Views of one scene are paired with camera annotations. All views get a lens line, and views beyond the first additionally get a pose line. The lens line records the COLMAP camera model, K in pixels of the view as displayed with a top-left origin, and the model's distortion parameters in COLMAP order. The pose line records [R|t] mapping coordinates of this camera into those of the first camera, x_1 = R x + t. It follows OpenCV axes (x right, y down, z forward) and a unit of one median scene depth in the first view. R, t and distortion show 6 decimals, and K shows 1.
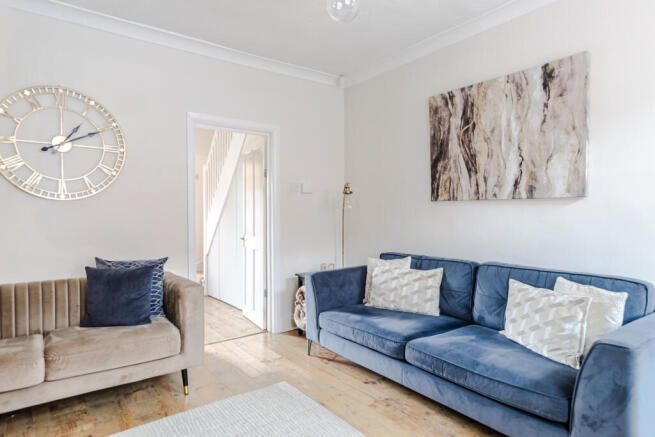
lens RADIAL K [[400.8, 0, 327.5], [0, 400.8, 218.9], [0, 0, 1]] dist [0.035644, -0.001500]
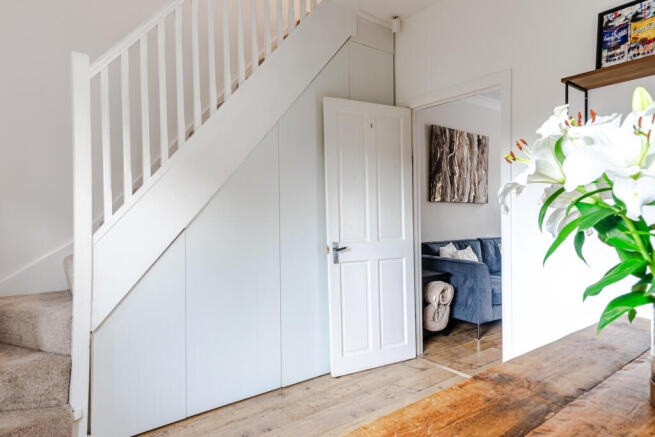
lens RADIAL K [[400.8, 0, 327.0], [0, 400.8, 217.7], [0, 0, 1]] dist [0.035644, -0.001500]
pose [[-0.046562, 0.006359, 0.998895, -1.190496], [0.023443, 0.999711, -0.005272, 0.010323], [-0.998640, 0.023172, -0.046698, 1.579217]]
